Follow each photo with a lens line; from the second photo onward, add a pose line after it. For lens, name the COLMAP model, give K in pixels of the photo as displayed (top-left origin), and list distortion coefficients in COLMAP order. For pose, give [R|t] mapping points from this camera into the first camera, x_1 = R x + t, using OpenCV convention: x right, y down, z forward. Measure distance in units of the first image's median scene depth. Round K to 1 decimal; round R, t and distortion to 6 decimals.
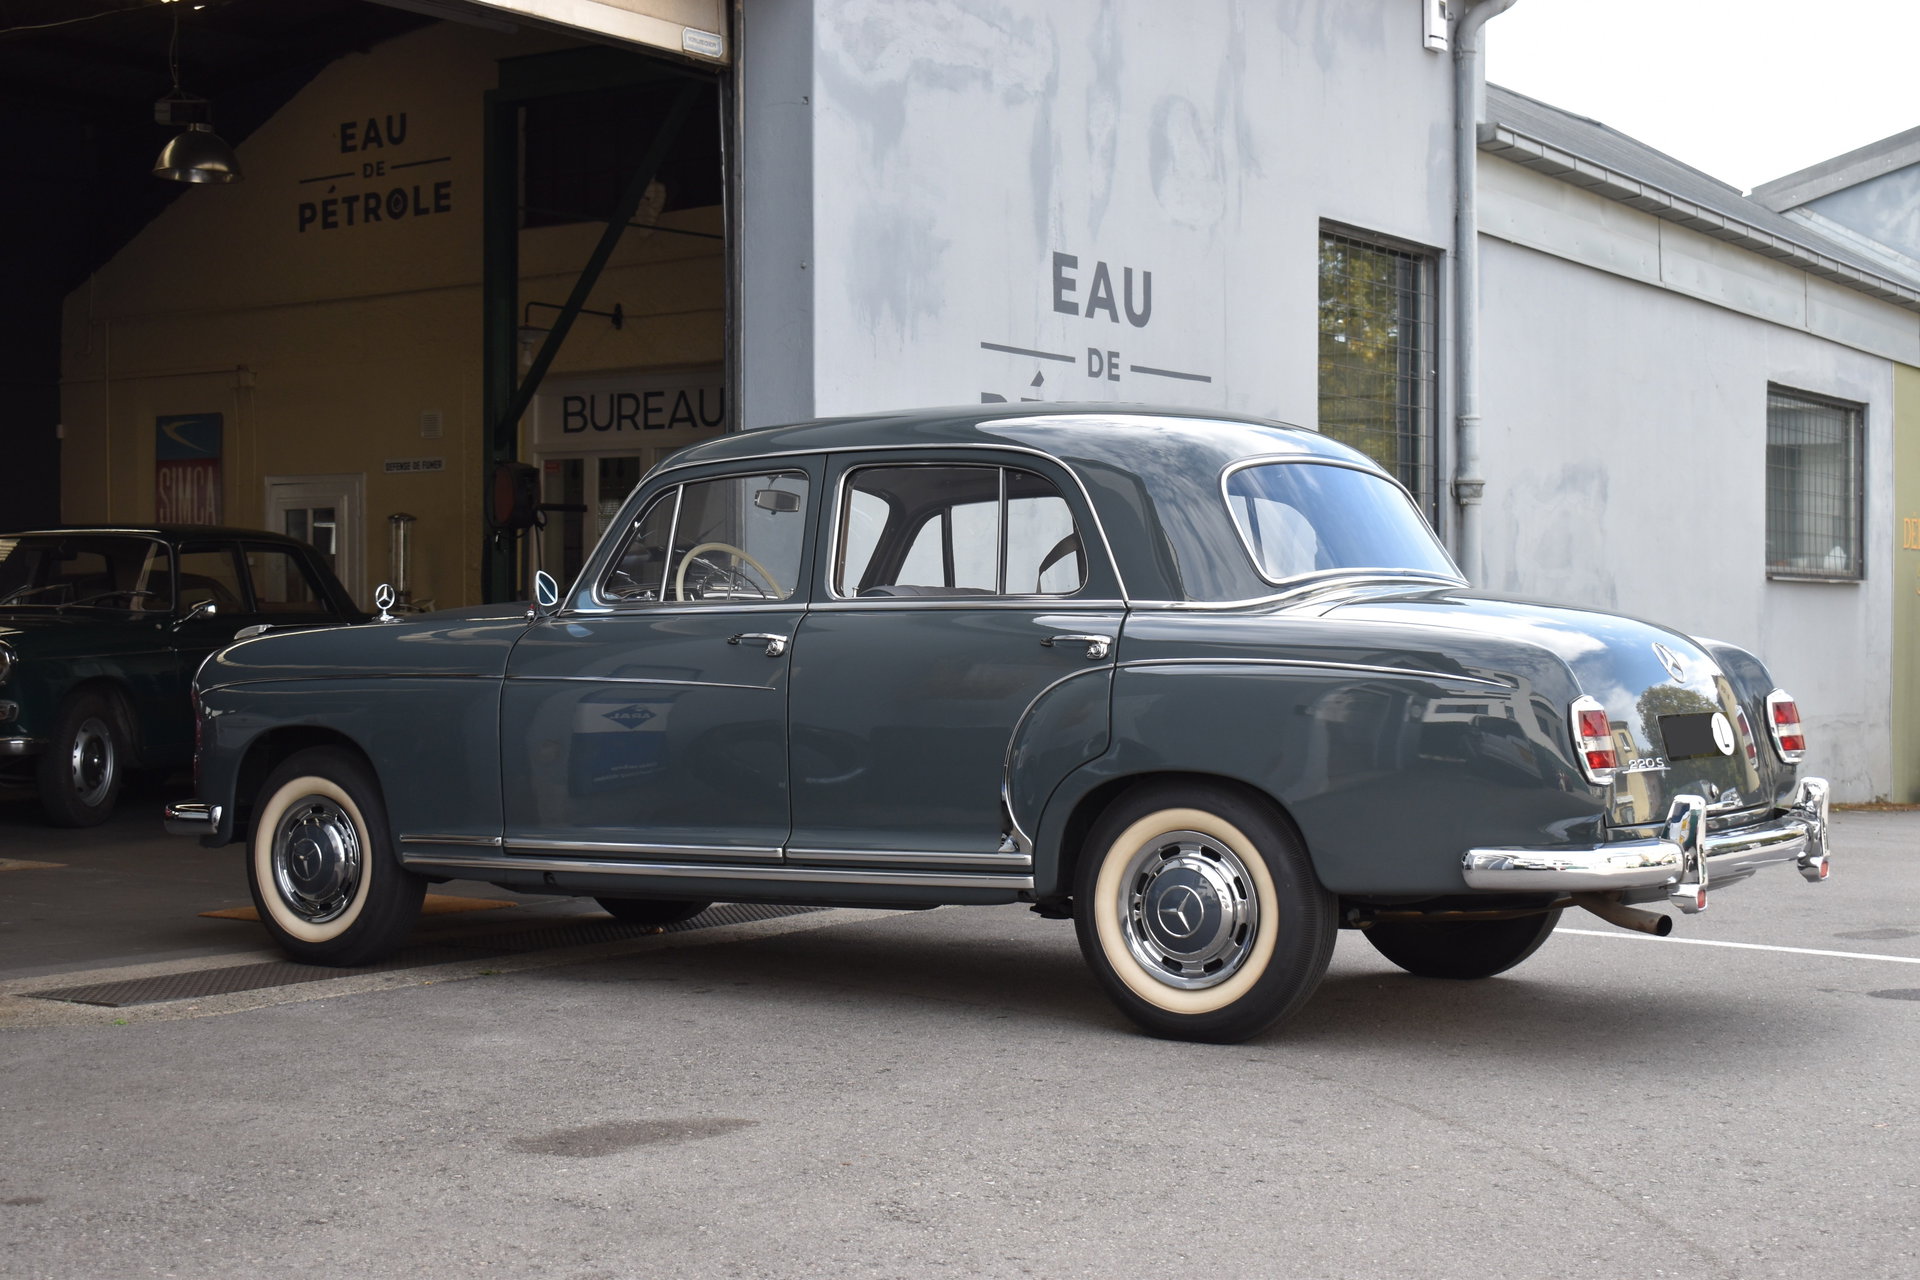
lens RADIAL K [[2757.7, 0, 960.0], [0, 2757.7, 640.0], [0, 0, 1]] dist [-0.022353, -0.008632]
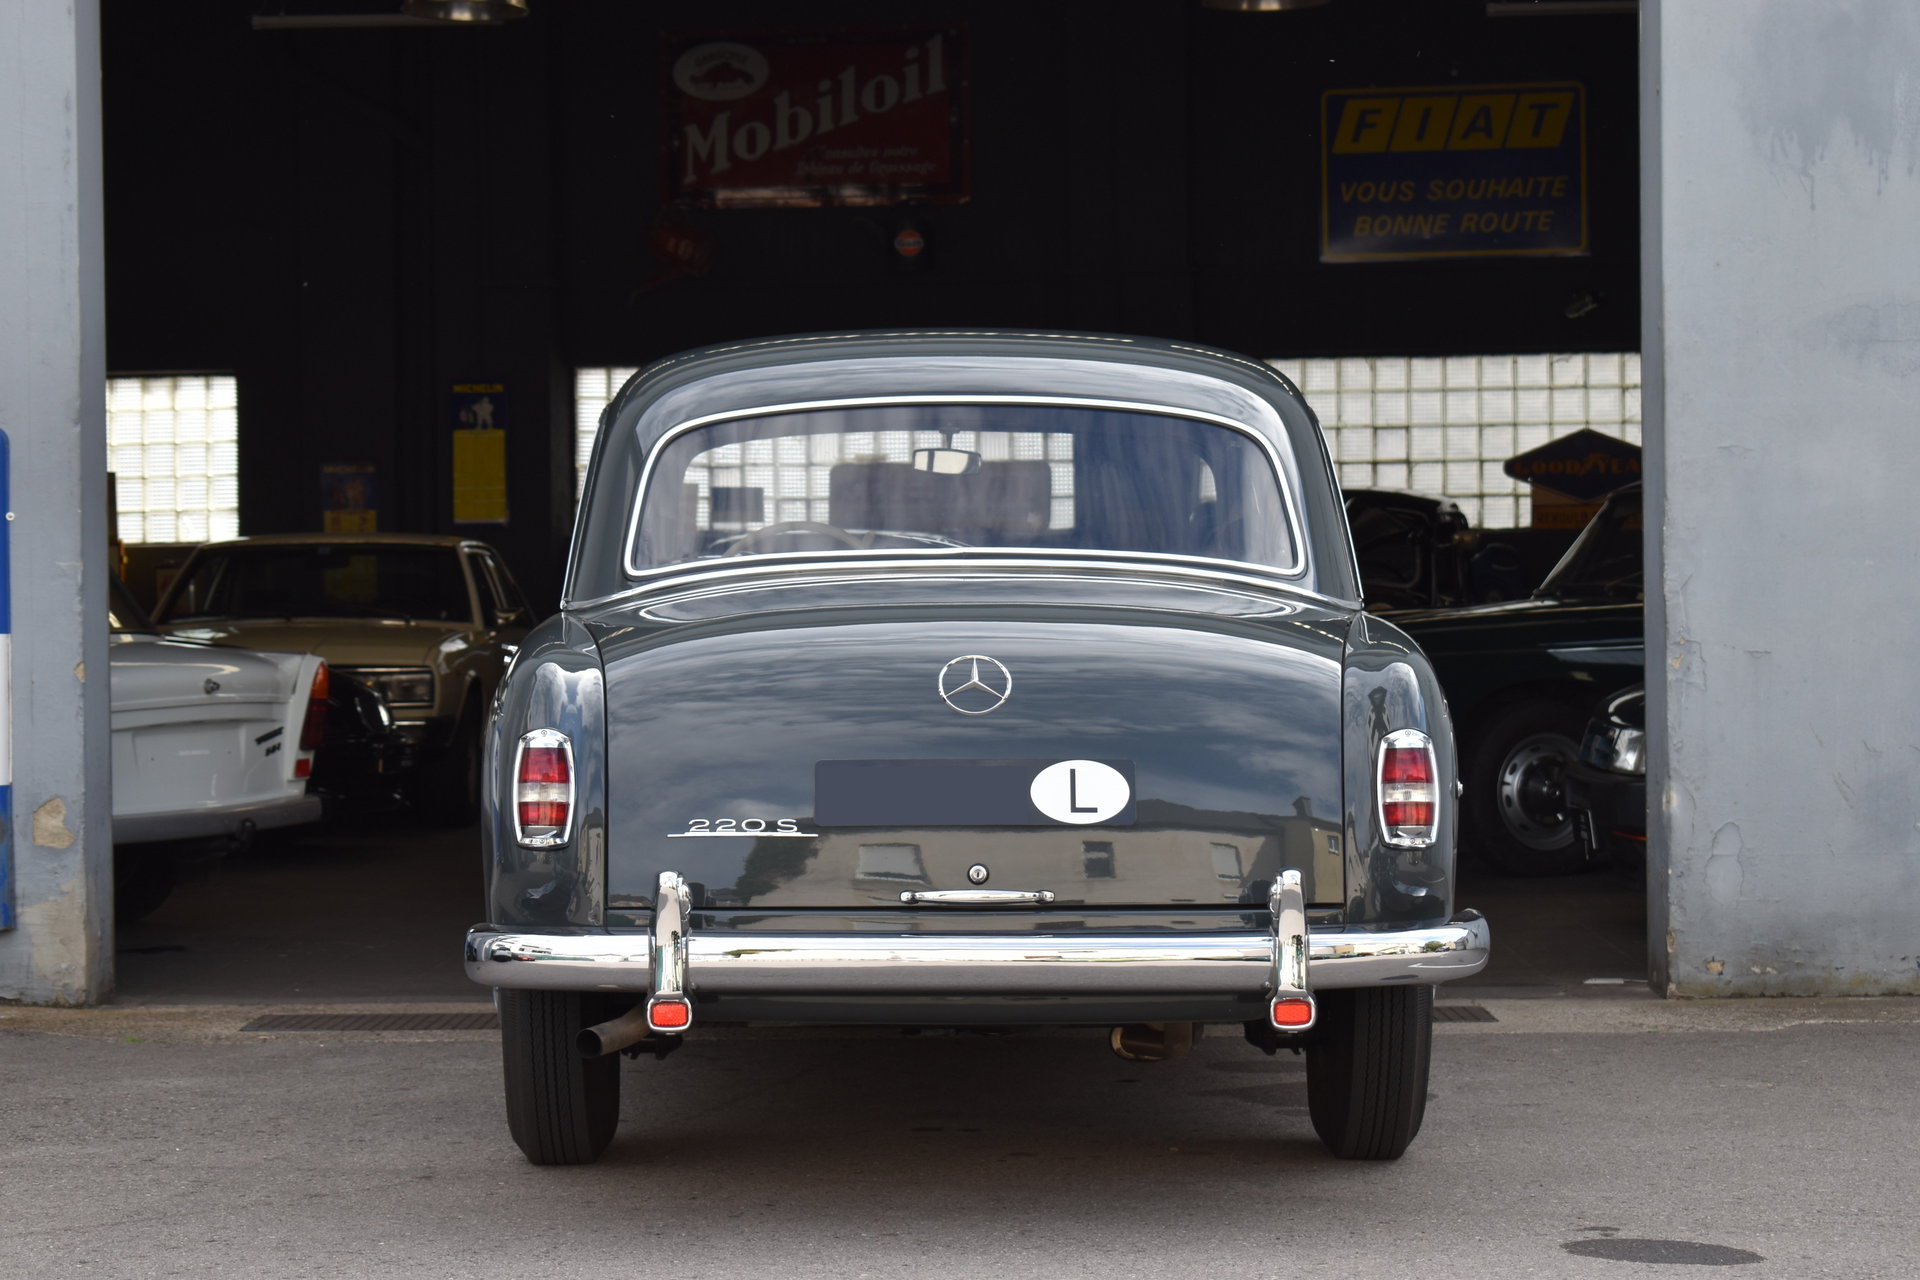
lens RADIAL K [[4267.8, 0, 960.0], [0, 4267.8, 640.0], [0, 0, 1]] dist [0.016447, 0.437950]
pose [[0.563921, 0.000785, -0.825828, 0.596126], [0.005968, 0.999970, 0.005026, -0.004299], [0.825807, -0.007763, 0.563899, 0.209766]]
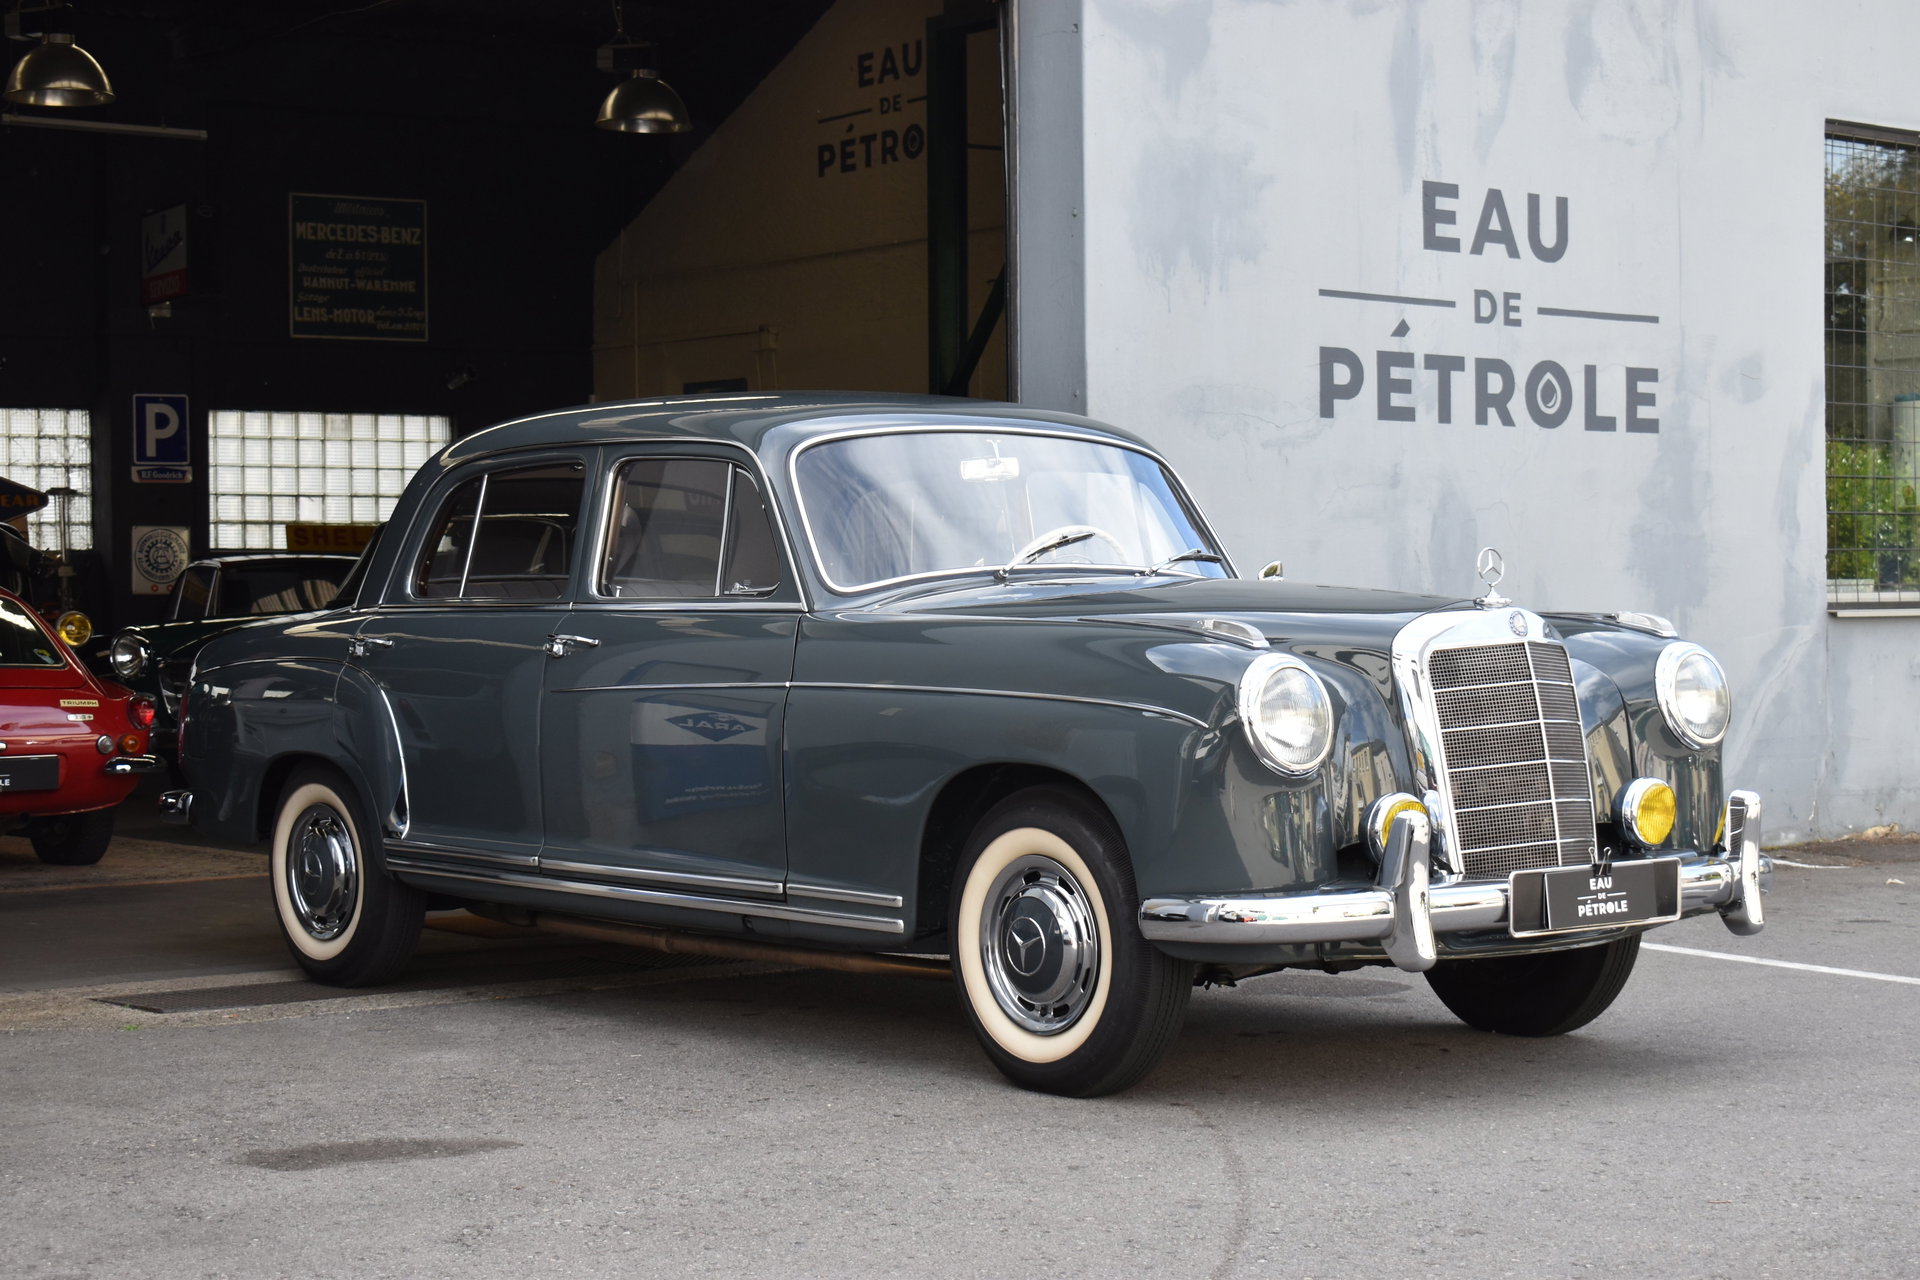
lens RADIAL K [[3224.1, 0, 960.0], [0, 3224.1, 640.0], [0, 0, 1]] dist [0.006698, -0.071437]
pose [[0.961235, -0.003422, -0.275710, 0.161128], [0.005270, 0.999968, 0.005963, -0.002902], [0.275681, -0.007185, 0.961222, -0.015317]]
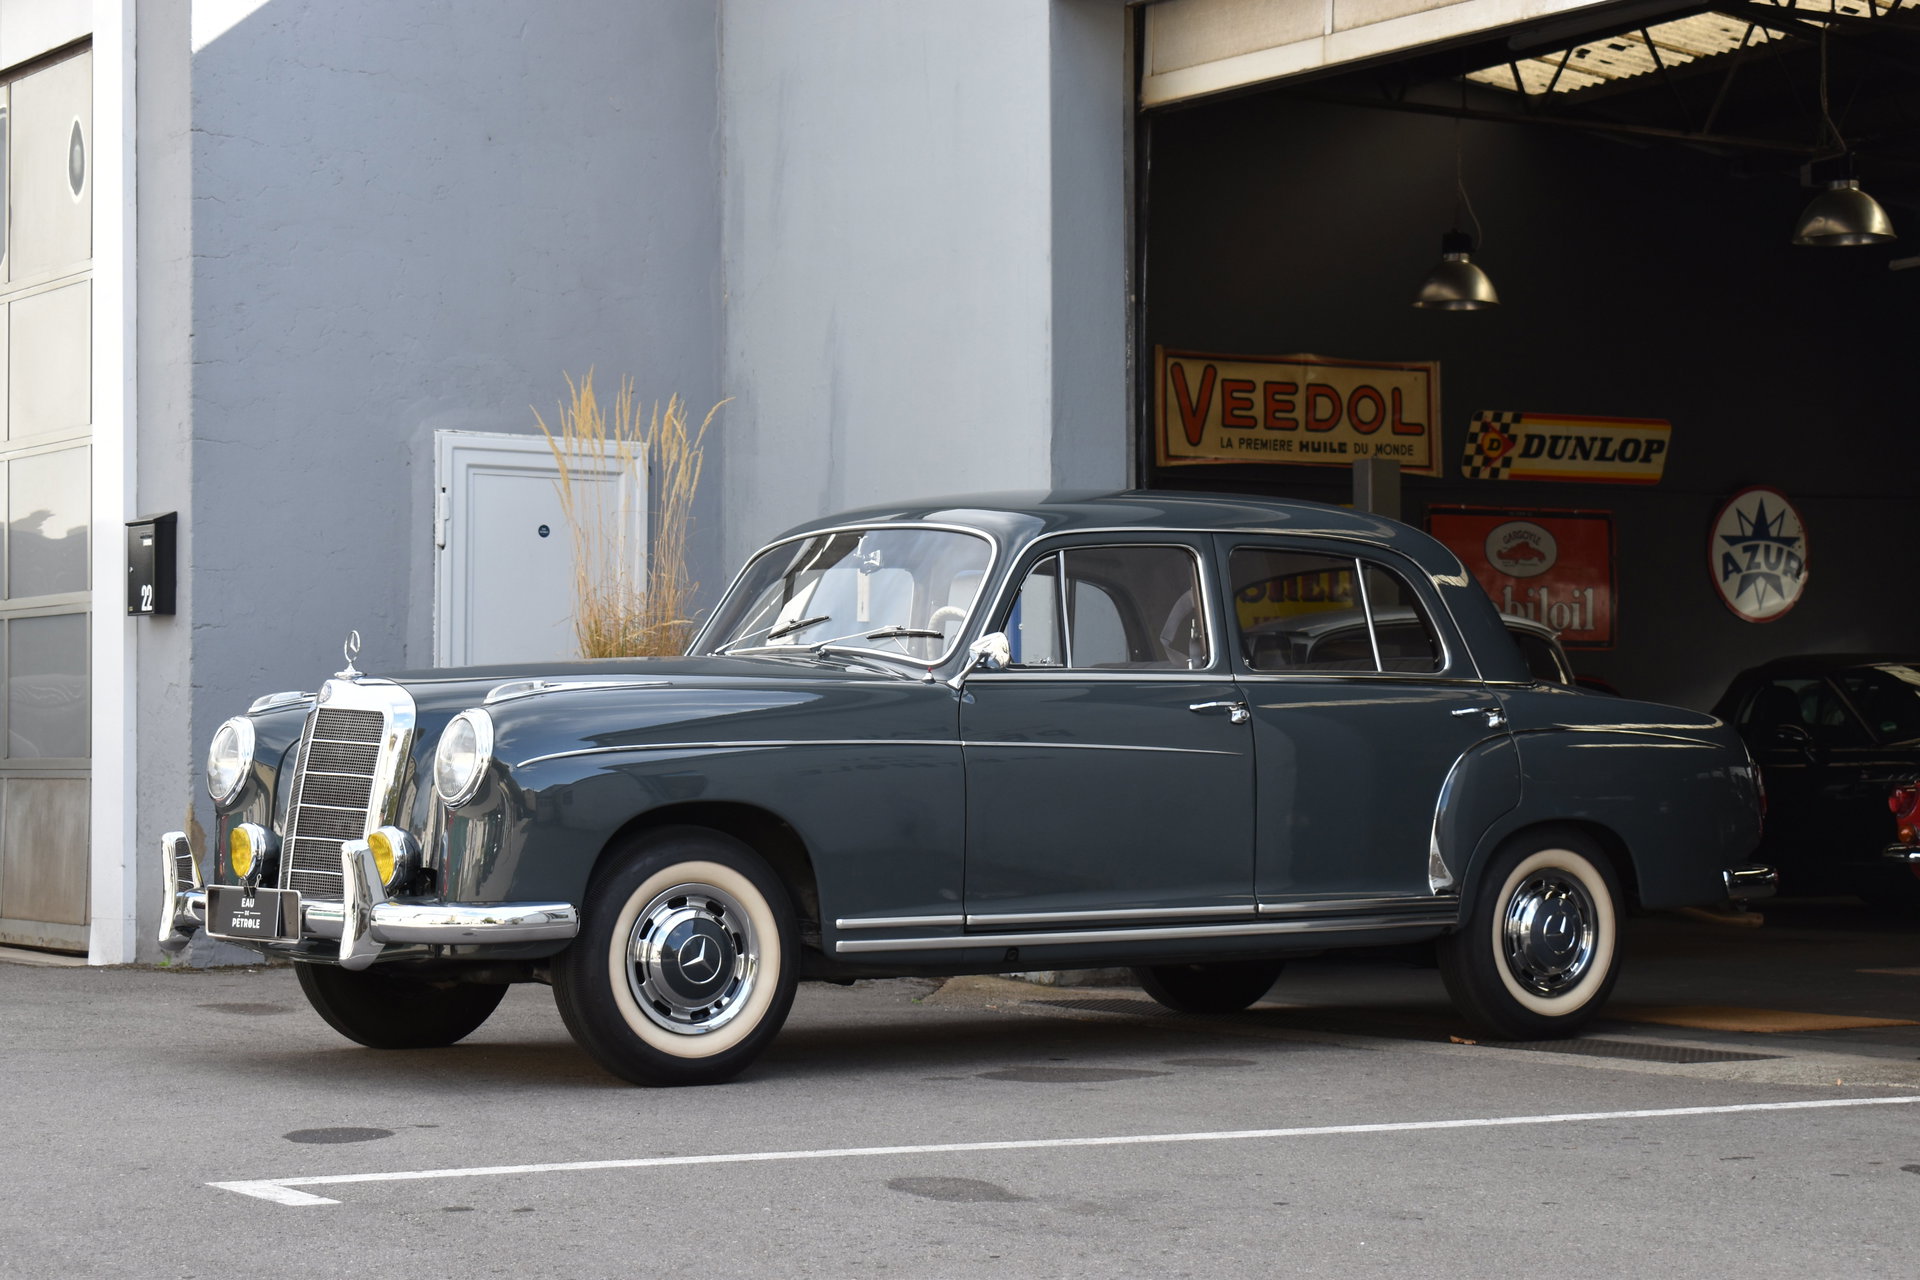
lens RADIAL K [[3841.7, 0, 960.0], [0, 3841.7, 640.0], [0, 0, 1]] dist [0.018258, 0.140689]
pose [[-0.358478, -0.030016, -0.933056, 0.777911], [-0.002940, 0.999514, -0.031025, 0.011041], [0.933534, -0.008378, -0.358392, 0.914851]]
